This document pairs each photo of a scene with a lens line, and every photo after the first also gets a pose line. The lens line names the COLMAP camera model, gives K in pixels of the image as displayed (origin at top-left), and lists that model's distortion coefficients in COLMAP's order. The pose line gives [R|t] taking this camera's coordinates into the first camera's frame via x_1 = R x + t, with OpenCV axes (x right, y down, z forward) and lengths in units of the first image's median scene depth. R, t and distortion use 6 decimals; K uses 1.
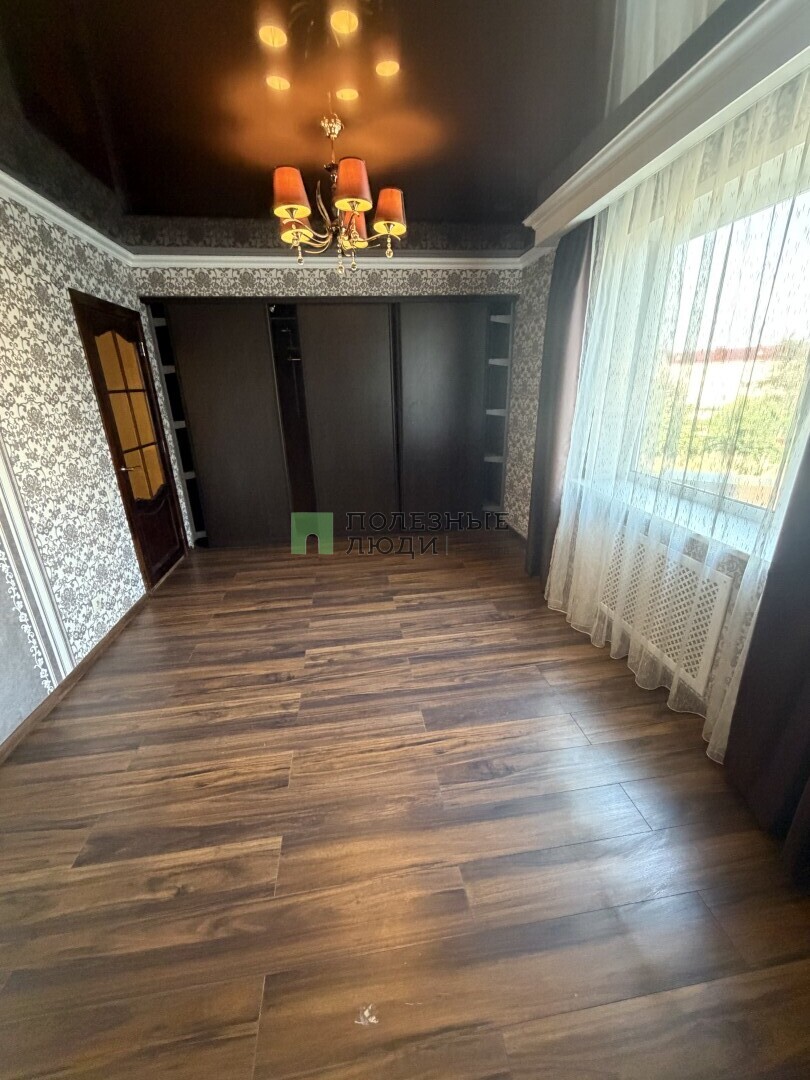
lens RADIAL K [[431.8, 0, 407.3], [0, 431.8, 540.4], [0, 0, 1]] dist [0.001433, -0.000497]
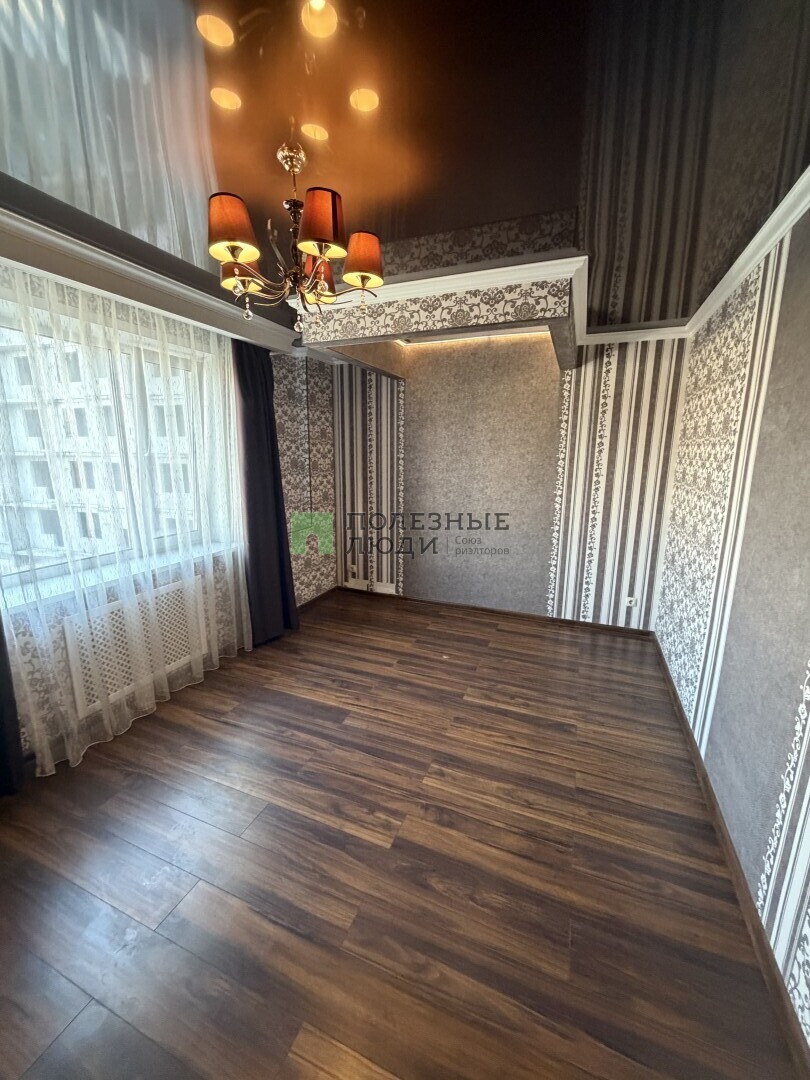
lens RADIAL K [[431.8, 0, 404.6], [0, 431.8, 541.8], [0, 0, 1]] dist [0.001433, -0.000497]
pose [[-0.860915, -0.090170, 0.500694, -0.668166], [0.180885, 0.865608, 0.466909, -0.567983], [-0.475506, 0.492537, -0.728904, 1.517443]]
